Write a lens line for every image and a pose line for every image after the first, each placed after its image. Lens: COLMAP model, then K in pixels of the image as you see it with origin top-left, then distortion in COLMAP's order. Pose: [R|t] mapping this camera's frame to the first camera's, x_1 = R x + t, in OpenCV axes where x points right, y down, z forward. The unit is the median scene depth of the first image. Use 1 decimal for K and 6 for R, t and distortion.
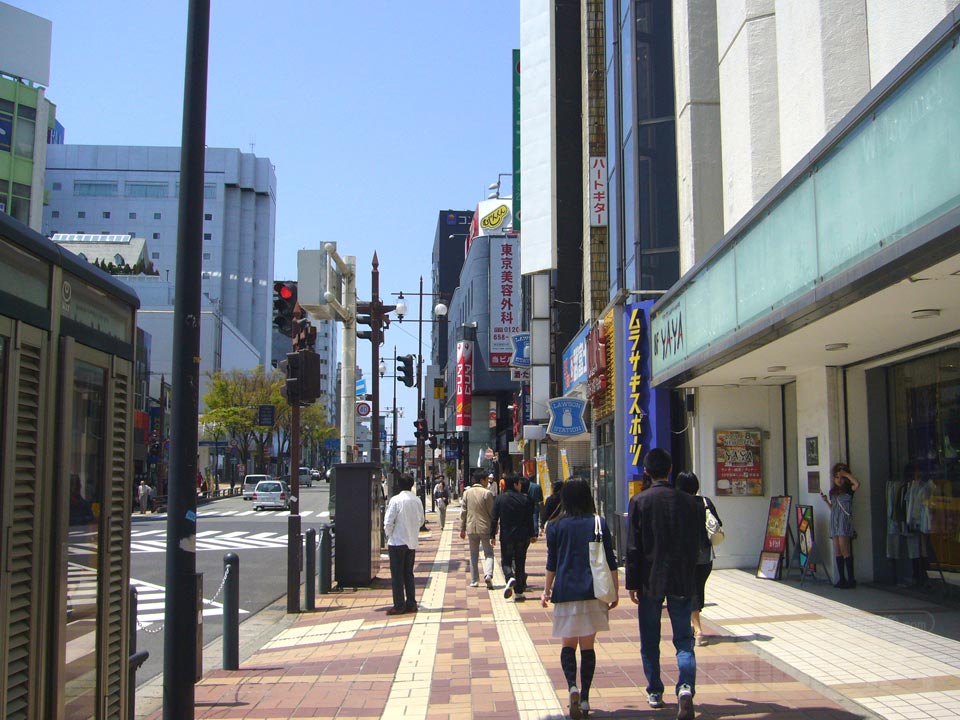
lens RADIAL K [[1033.8, 0, 503.8], [0, 1033.8, 361.1], [0, 0, 1]] dist [-0.083258, 0.033518]
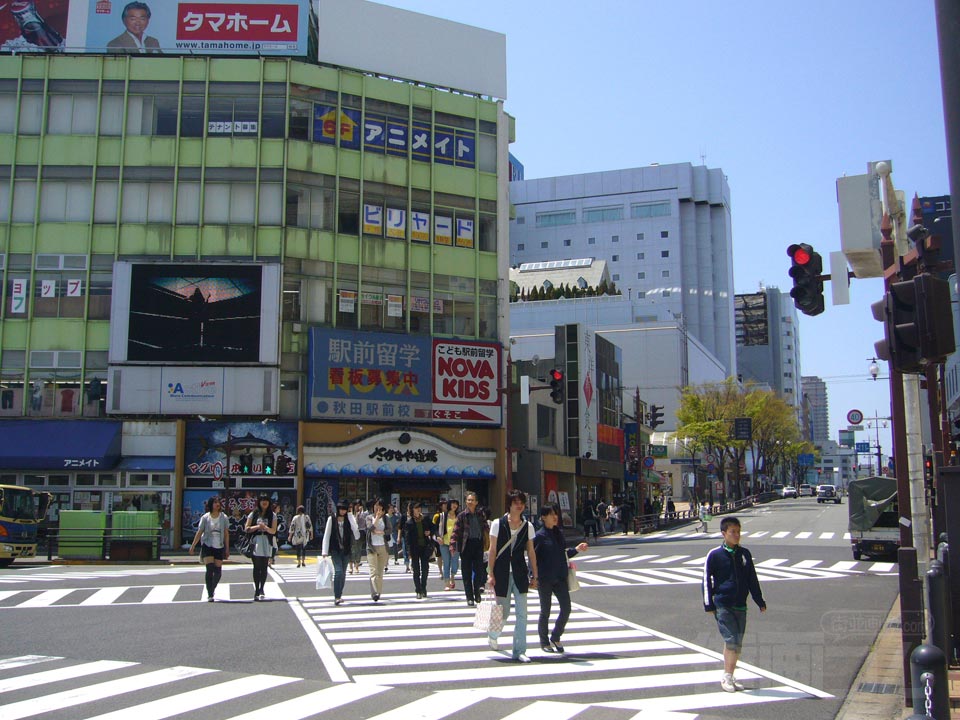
lens RADIAL K [[1033.8, 0, 503.8], [0, 1033.8, 361.1], [0, 0, 1]] dist [-0.083258, 0.033518]
pose [[0.904137, -0.059827, -0.423033, -0.018033], [0.052286, 0.998199, -0.029420, 0.004772], [0.424031, 0.004481, 0.905637, 0.038440]]
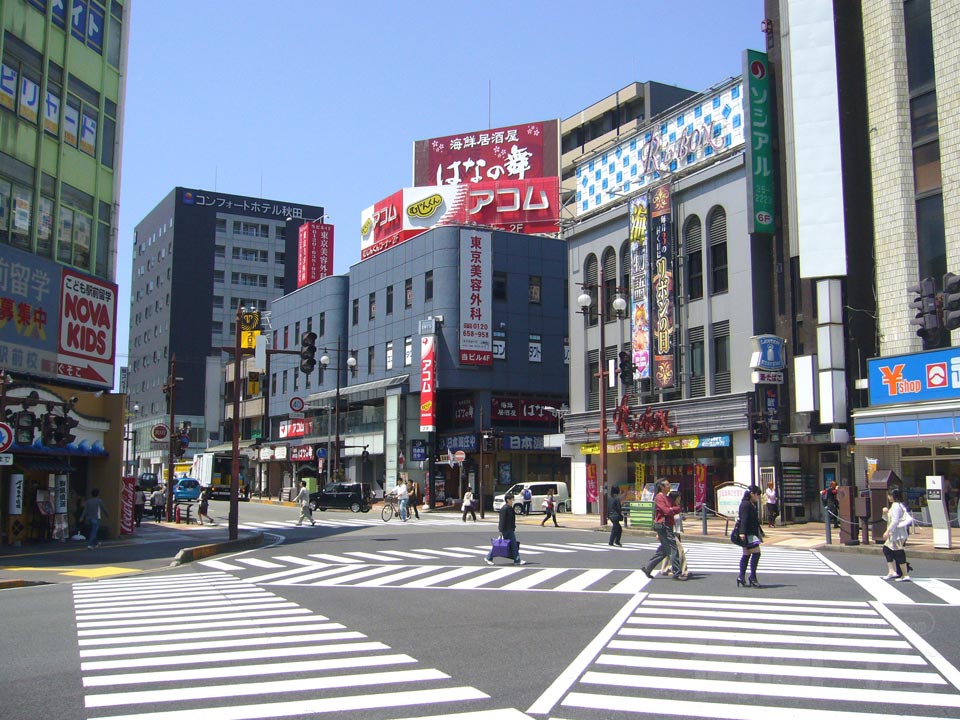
lens RADIAL K [[1033.8, 0, 503.8], [0, 1033.8, 361.1], [0, 0, 1]] dist [-0.083258, 0.033518]
pose [[0.902862, 0.050149, 0.426995, -0.202625], [-0.048521, 0.998714, -0.014700, 0.007782], [-0.427183, -0.007447, 0.904135, 0.066843]]
